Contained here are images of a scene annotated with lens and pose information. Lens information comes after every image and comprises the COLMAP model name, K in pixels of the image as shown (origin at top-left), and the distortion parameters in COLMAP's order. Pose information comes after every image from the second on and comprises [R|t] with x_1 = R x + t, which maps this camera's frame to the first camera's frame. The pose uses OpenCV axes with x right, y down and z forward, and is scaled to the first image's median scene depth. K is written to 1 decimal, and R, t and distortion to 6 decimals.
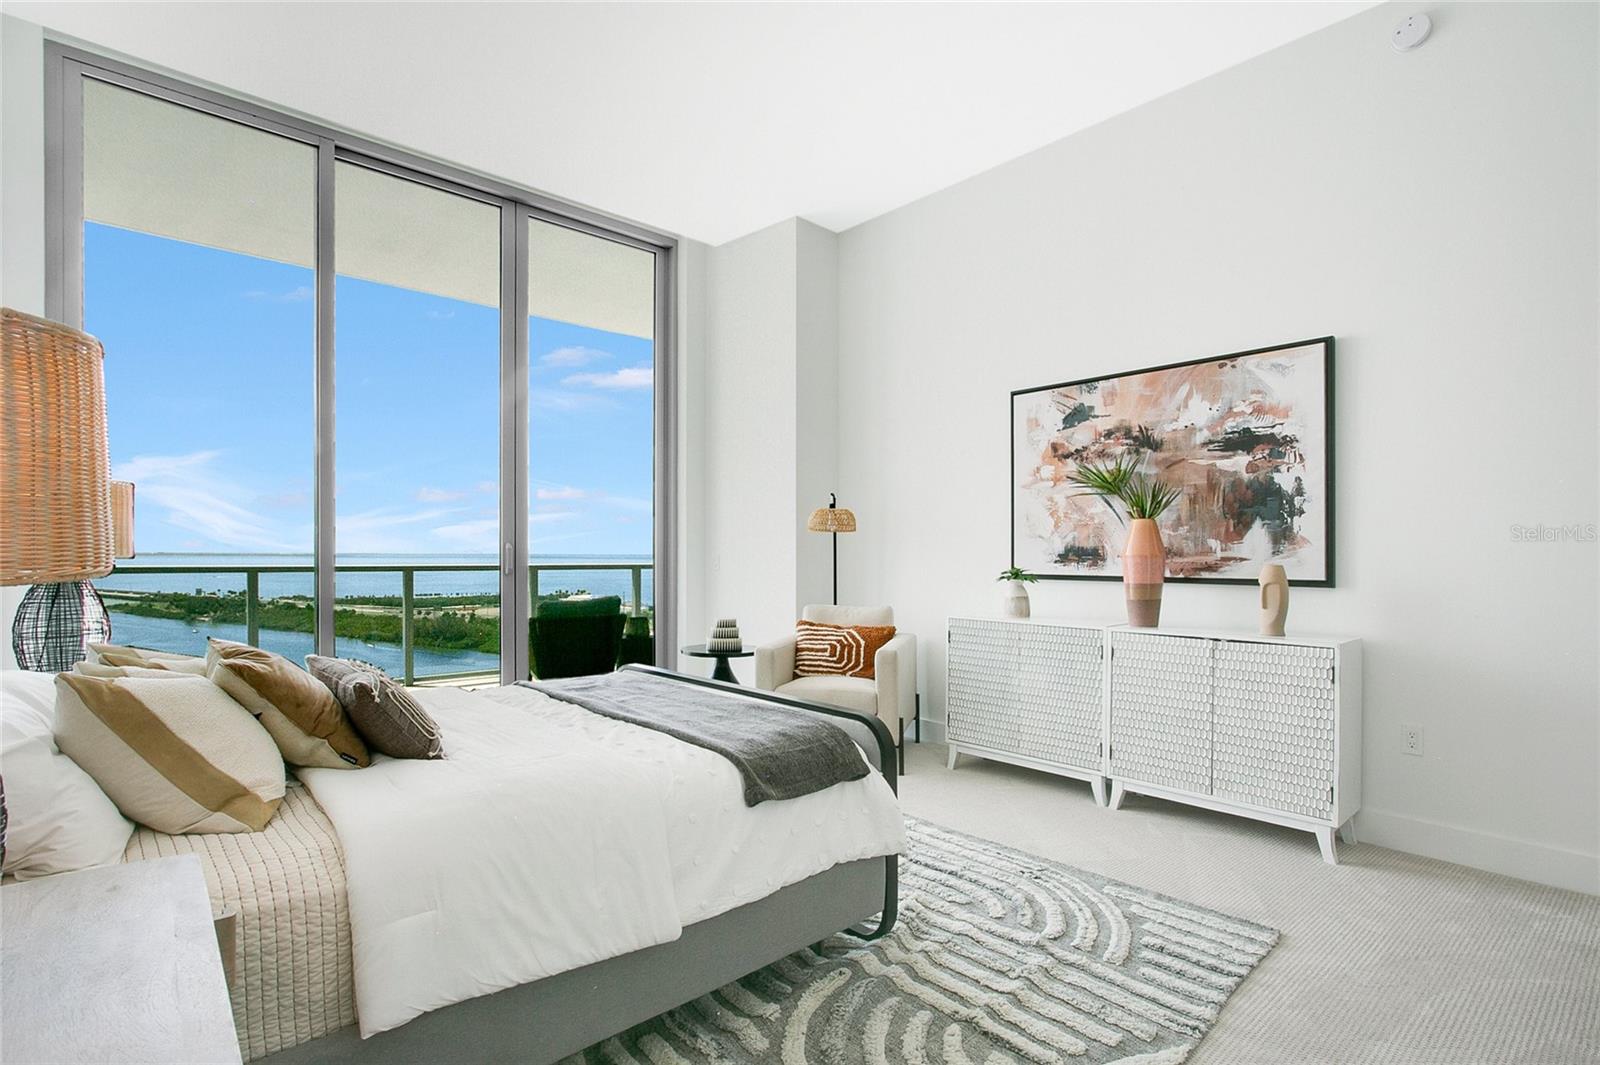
lens RADIAL K [[797.7, 0, 805.9], [0, 797.7, 540.0], [0, 0, 1]] dist [-0.014552, 0.003183]
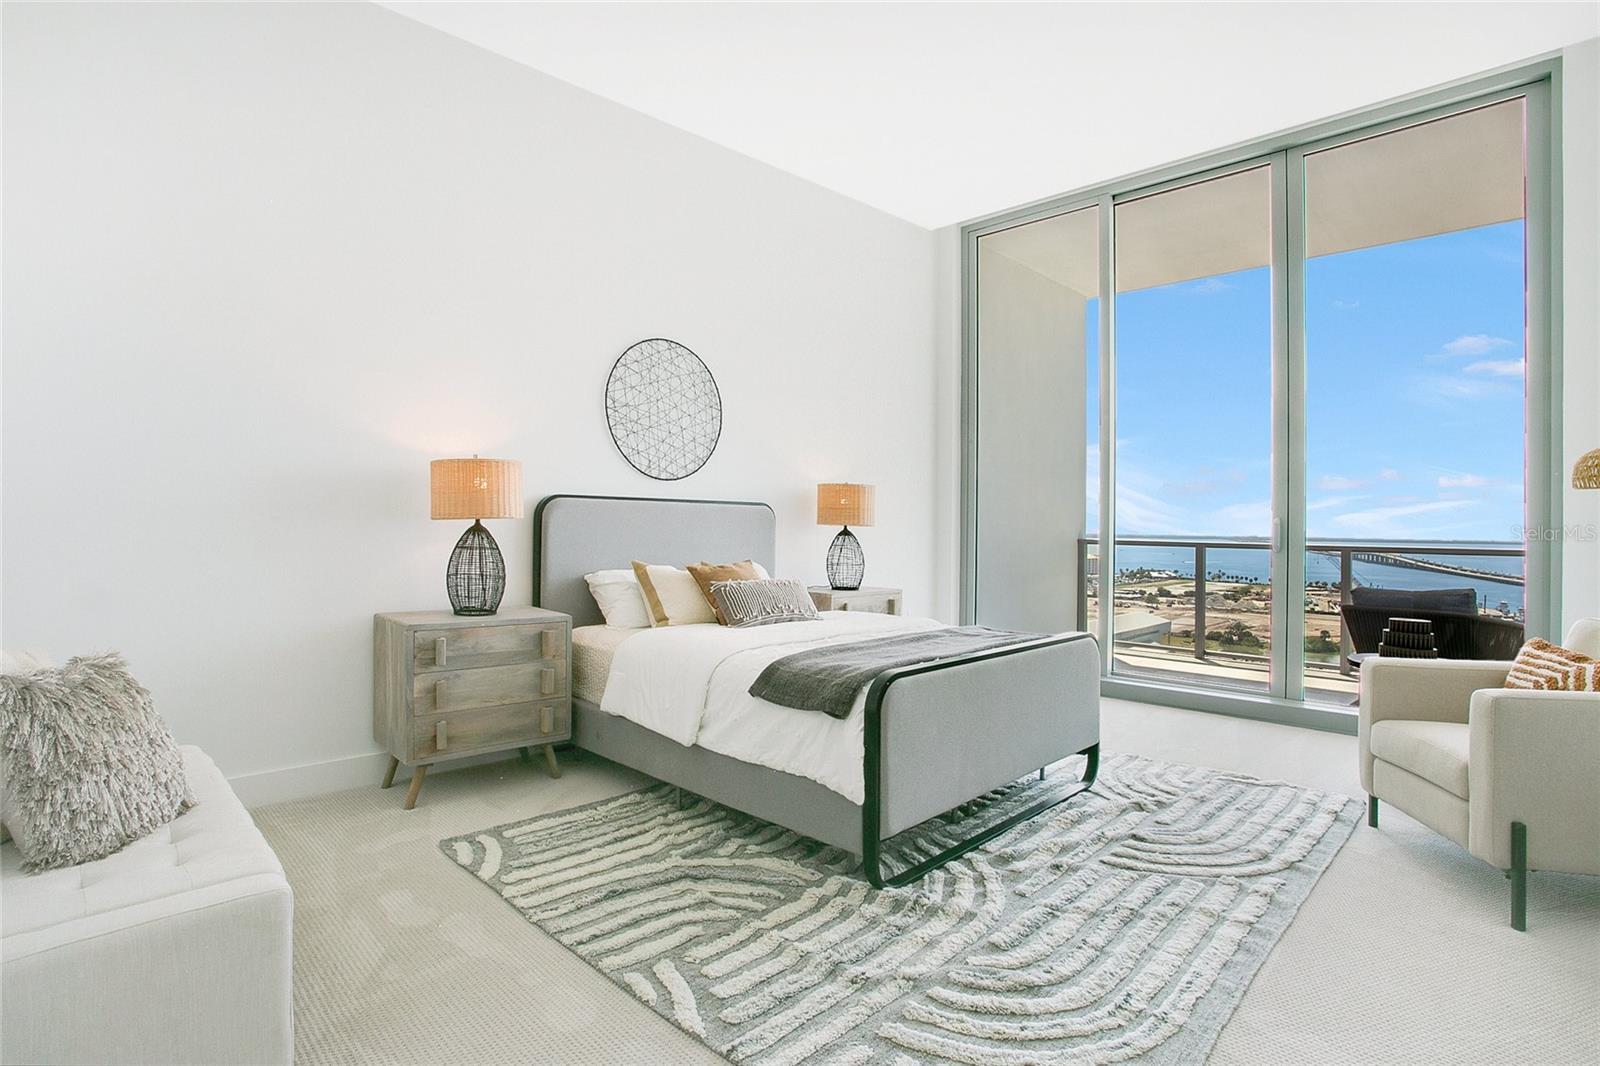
lens RADIAL K [[797.7, 0, 799.9], [0, 797.7, 532.3], [0, 0, 1]] dist [-0.014552, 0.003183]
pose [[0.055023, -0.002146, -0.998483, 0.809317], [0.002822, 0.999994, -0.001993, 0.028068], [0.998481, -0.002708, 0.055029, 0.607511]]
